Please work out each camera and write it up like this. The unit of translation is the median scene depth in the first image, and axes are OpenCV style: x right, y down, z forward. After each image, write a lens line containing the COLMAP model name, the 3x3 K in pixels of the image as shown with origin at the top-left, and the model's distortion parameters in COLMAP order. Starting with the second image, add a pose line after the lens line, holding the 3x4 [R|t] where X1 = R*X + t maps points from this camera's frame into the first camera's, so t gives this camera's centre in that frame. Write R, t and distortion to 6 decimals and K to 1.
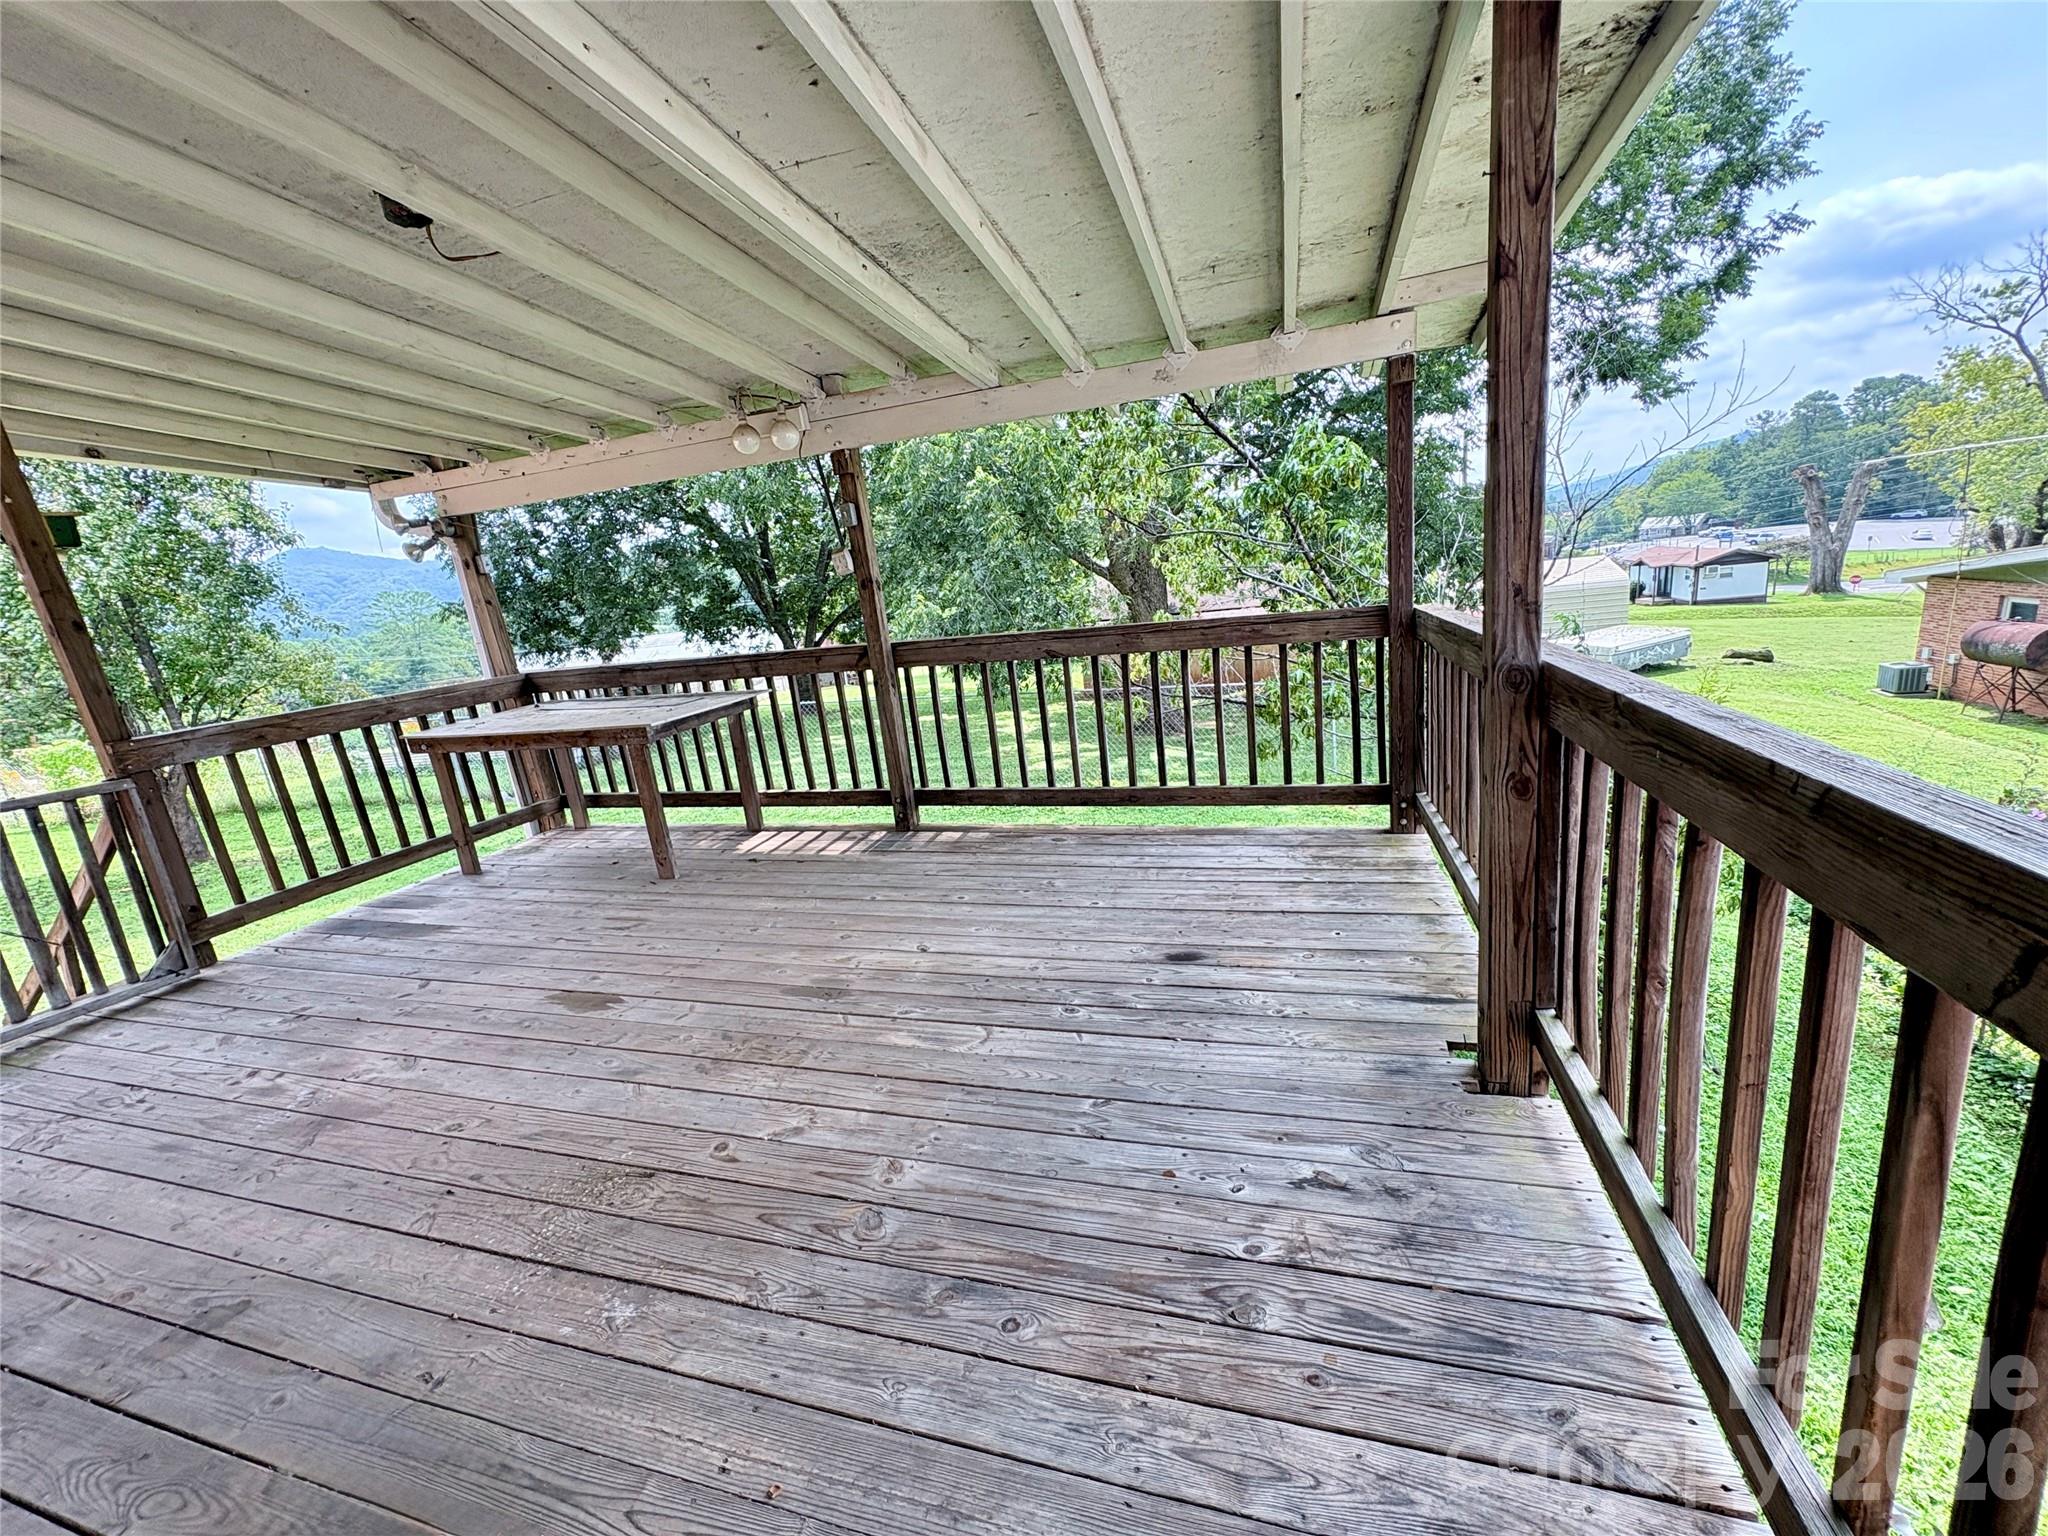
lens RADIAL K [[820.7, 0, 1024.0], [0, 820.7, 768.0], [0, 0, 1]] dist [0.000204, 0.000147]
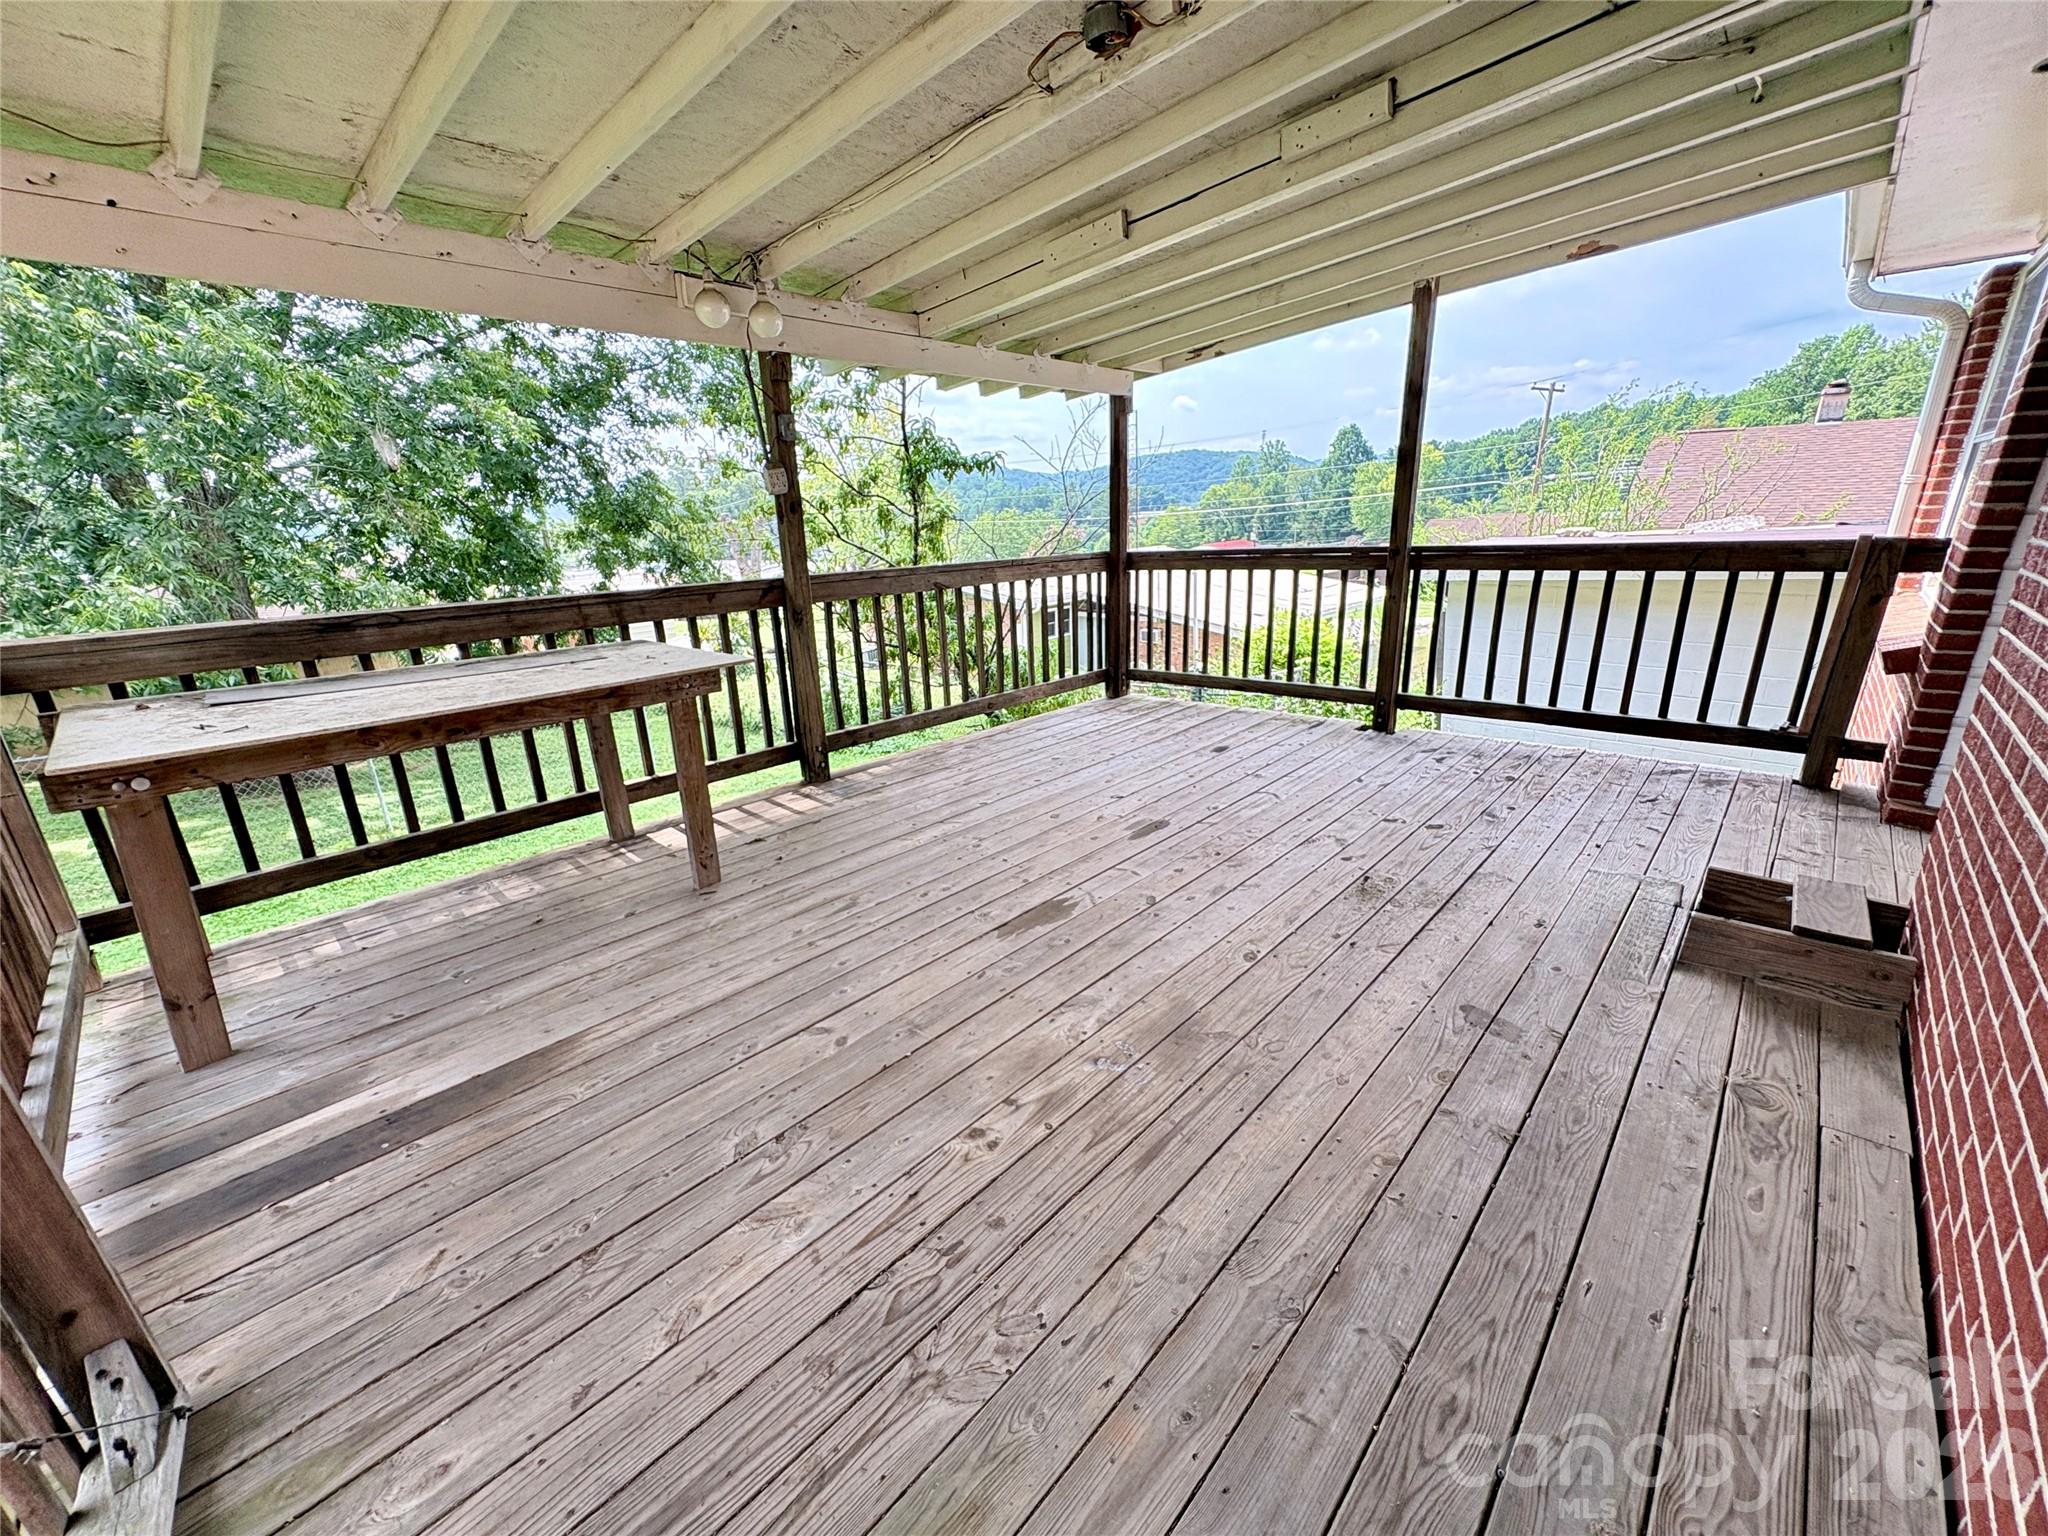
lens RADIAL K [[820.7, 0, 1024.0], [0, 820.7, 768.0], [0, 0, 1]] dist [0.000204, 0.000147]
pose [[0.428531, -0.177541, 0.885912, -1.045698], [0.205869, 0.973900, 0.095592, 0.022653], [-0.879761, 0.141418, 0.453896, 0.449442]]
